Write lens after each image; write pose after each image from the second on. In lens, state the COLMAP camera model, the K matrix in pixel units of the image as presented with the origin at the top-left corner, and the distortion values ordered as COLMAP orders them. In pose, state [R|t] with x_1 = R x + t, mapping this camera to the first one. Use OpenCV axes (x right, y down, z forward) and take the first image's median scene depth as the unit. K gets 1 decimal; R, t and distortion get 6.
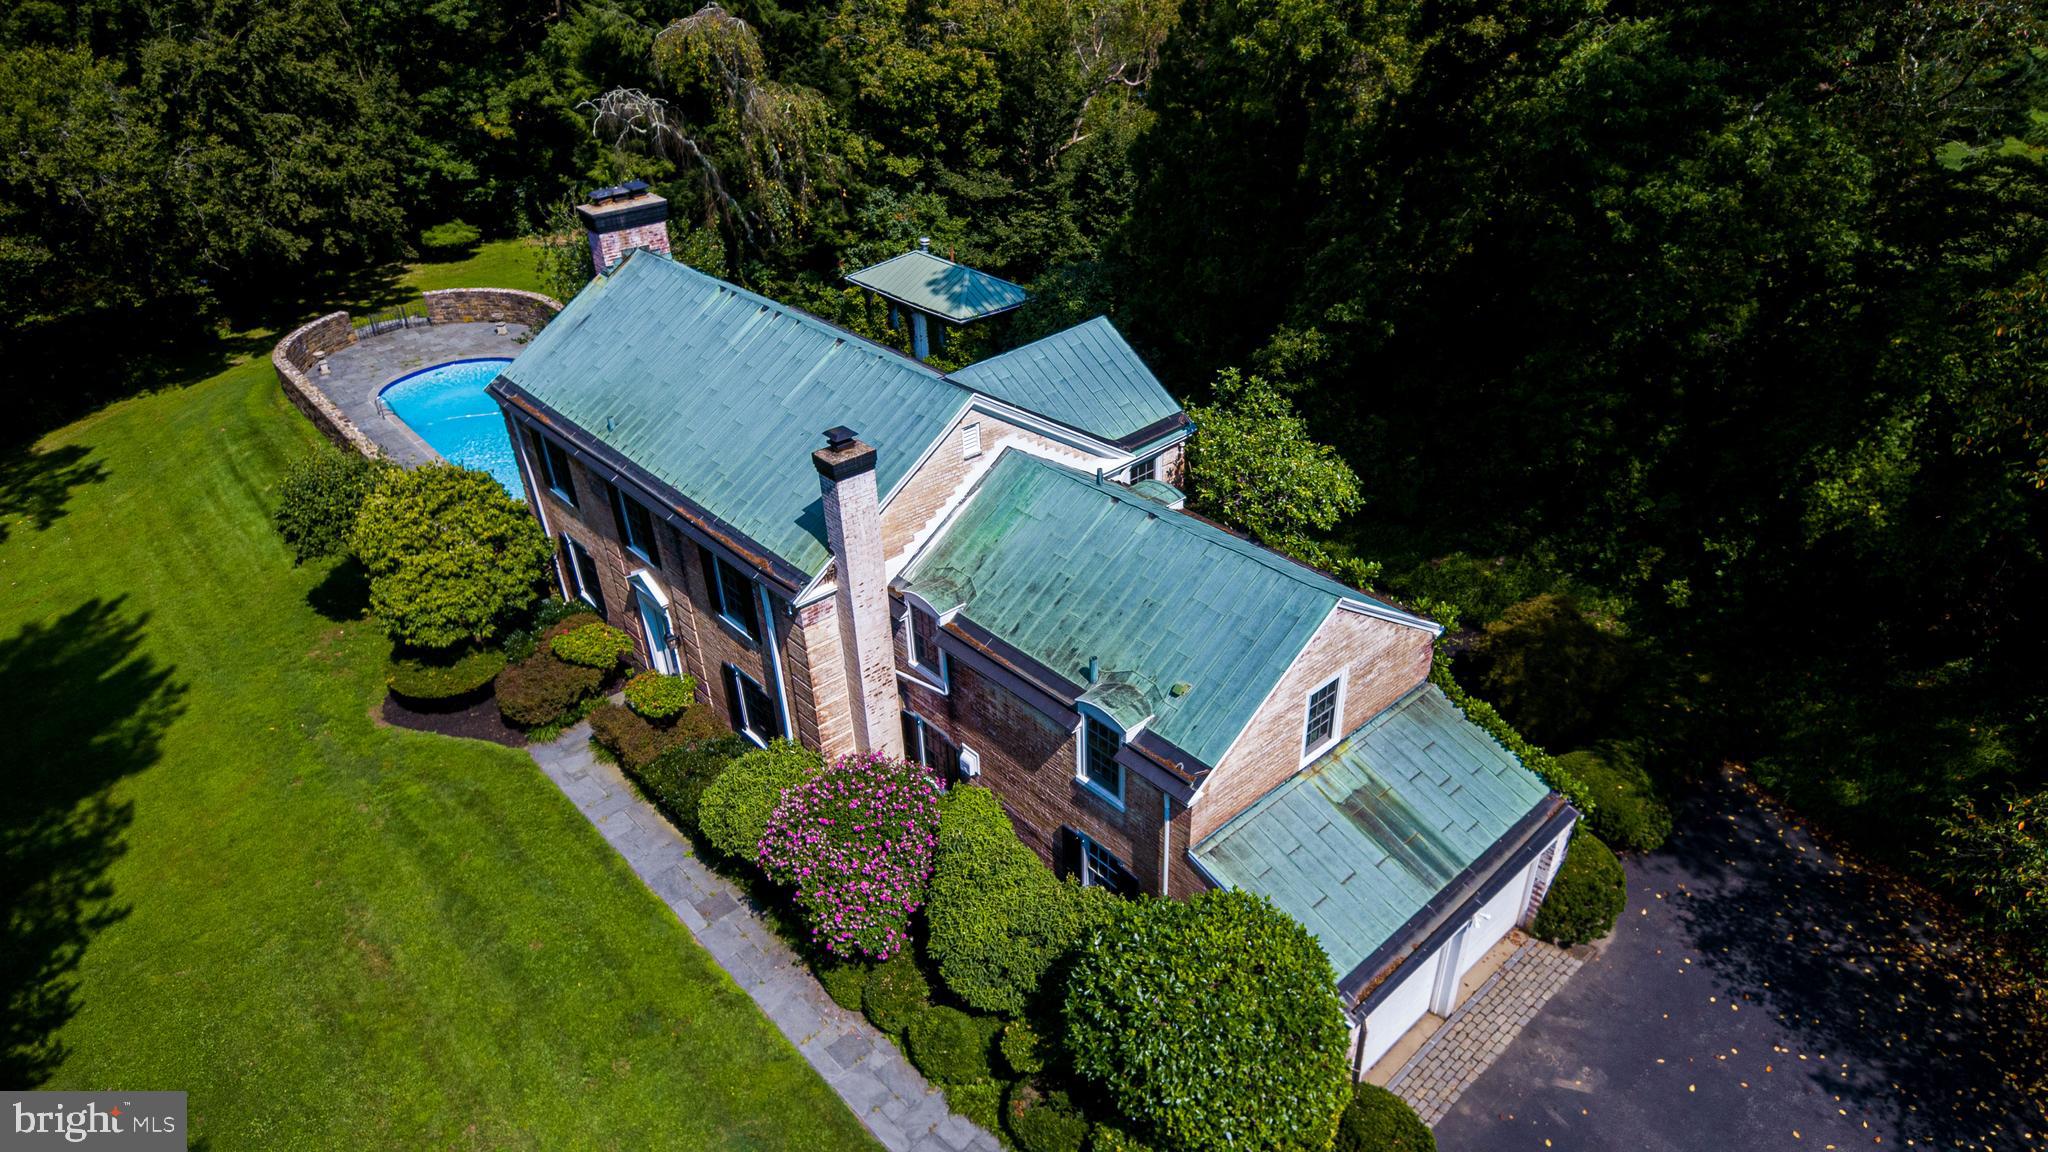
lens RADIAL K [[1214.7, 0, 1043.5], [0, 1214.7, 607.6], [0, 0, 1]] dist [0.086783, -0.115423]
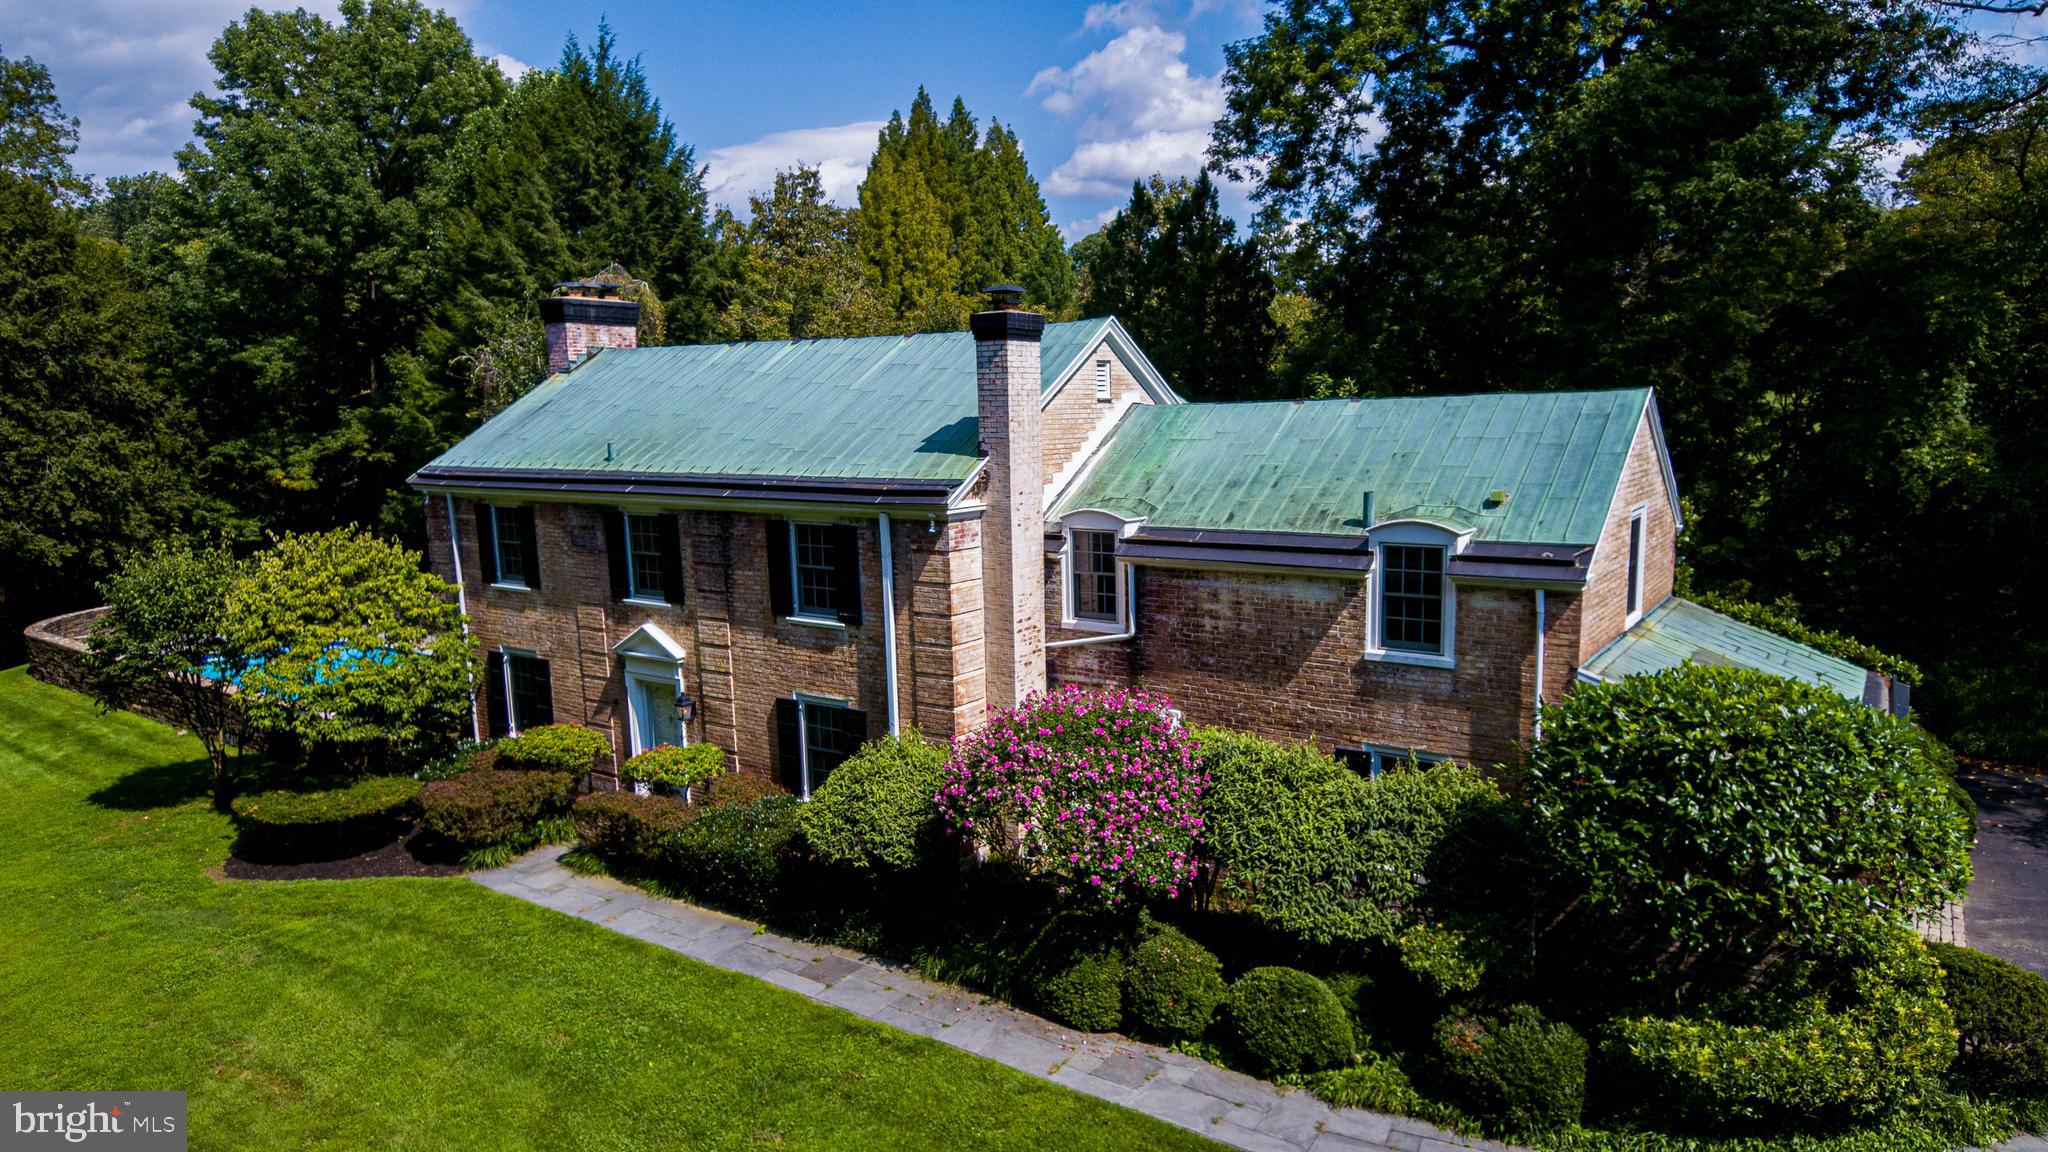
lens RADIAL K [[1214.7, 0, 1043.5], [0, 1214.7, 607.6], [0, 0, 1]] dist [0.086783, -0.115423]
pose [[0.975664, -0.033429, 0.216707, -0.252868], [0.116022, 0.917329, -0.380850, 0.287909], [-0.186061, 0.396724, 0.898883, 0.256547]]
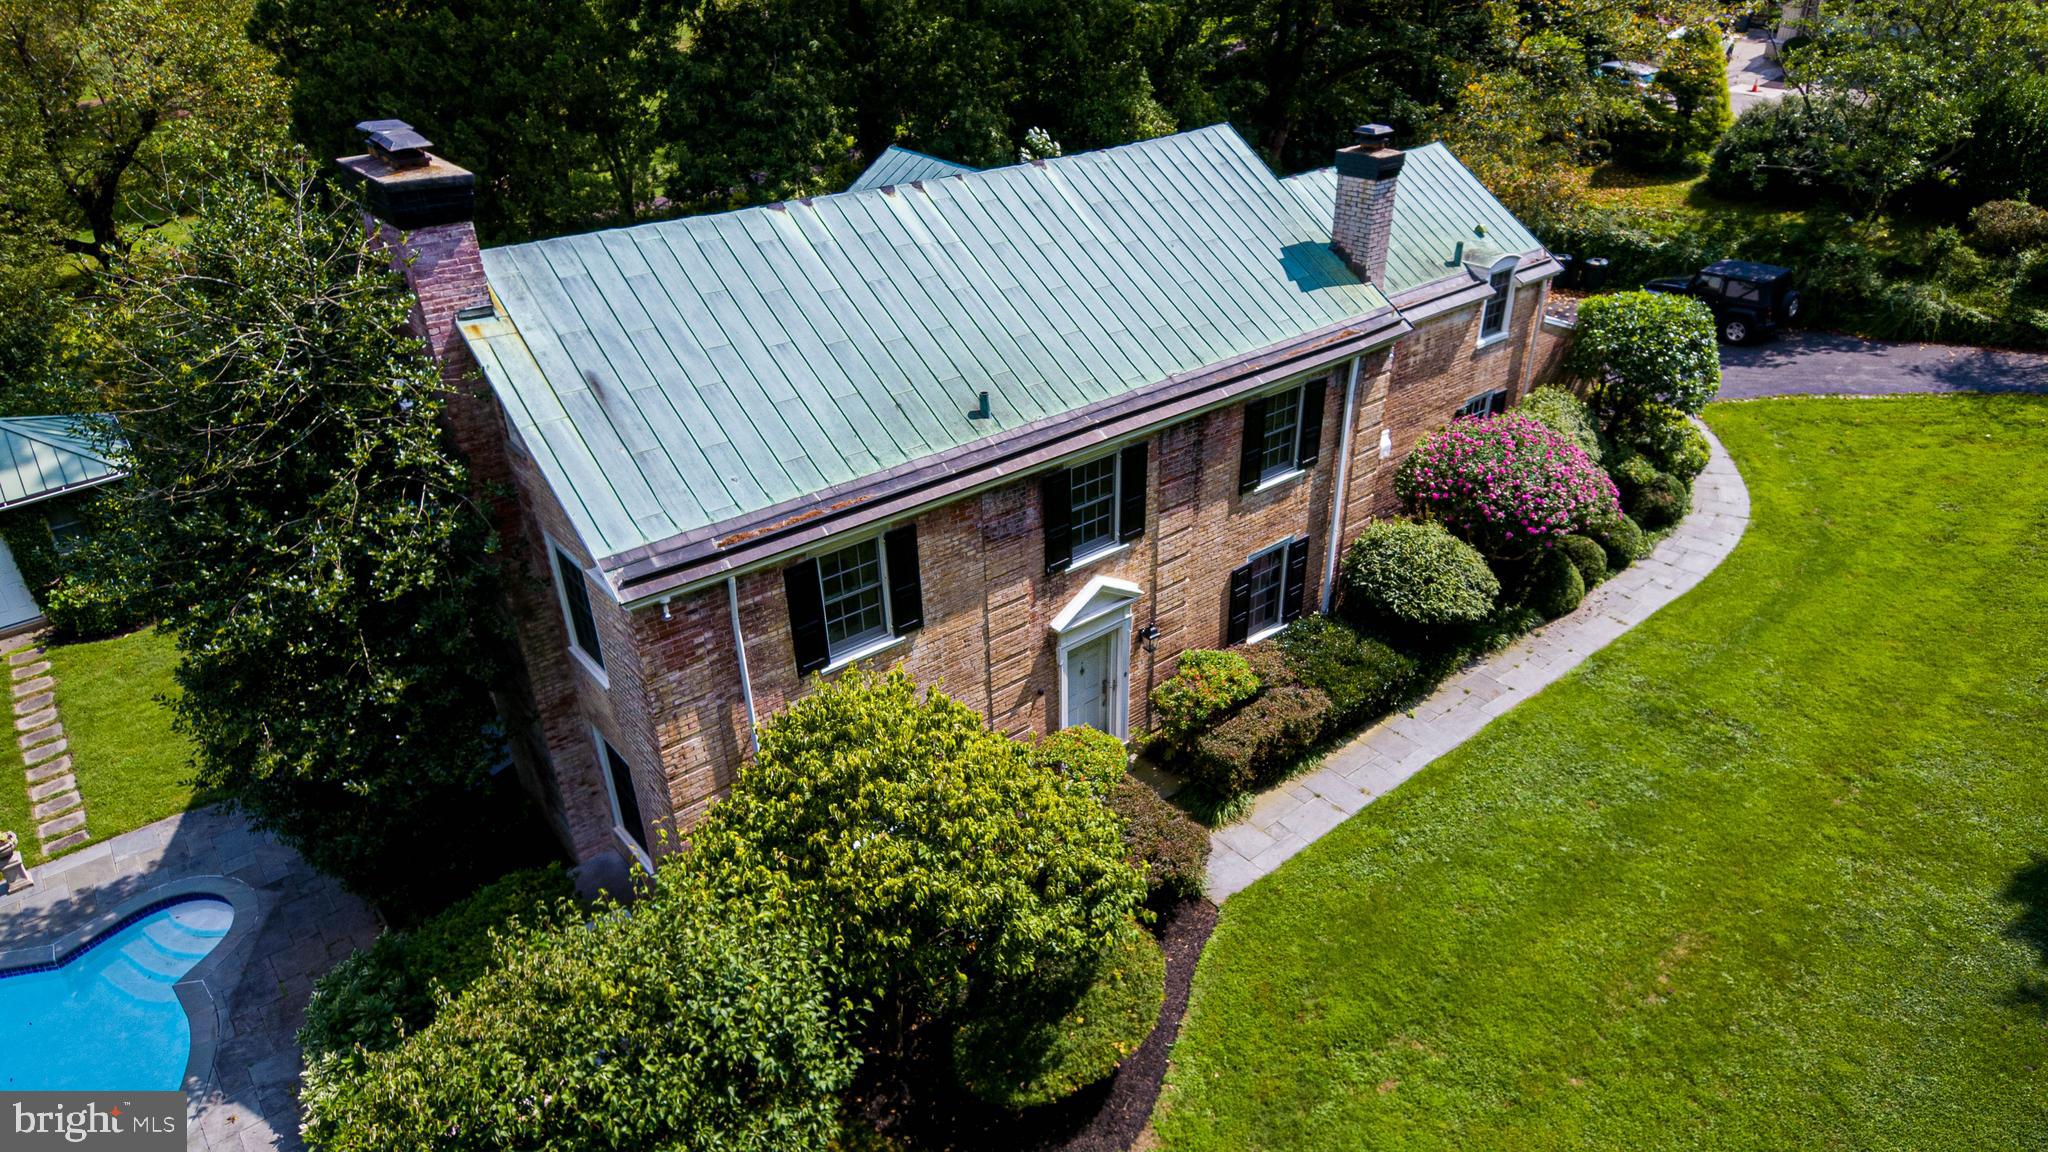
lens RADIAL K [[1179.7, 0, 1032.5], [0, 1179.7, 621.5], [0, 0, 1]] dist [0.086635, -0.095724]
pose [[0.059291, -0.498634, 0.864783, -0.900853], [0.547940, 0.740389, 0.389340, -0.283170], [-0.834413, 0.450765, 0.317120, 0.846733]]
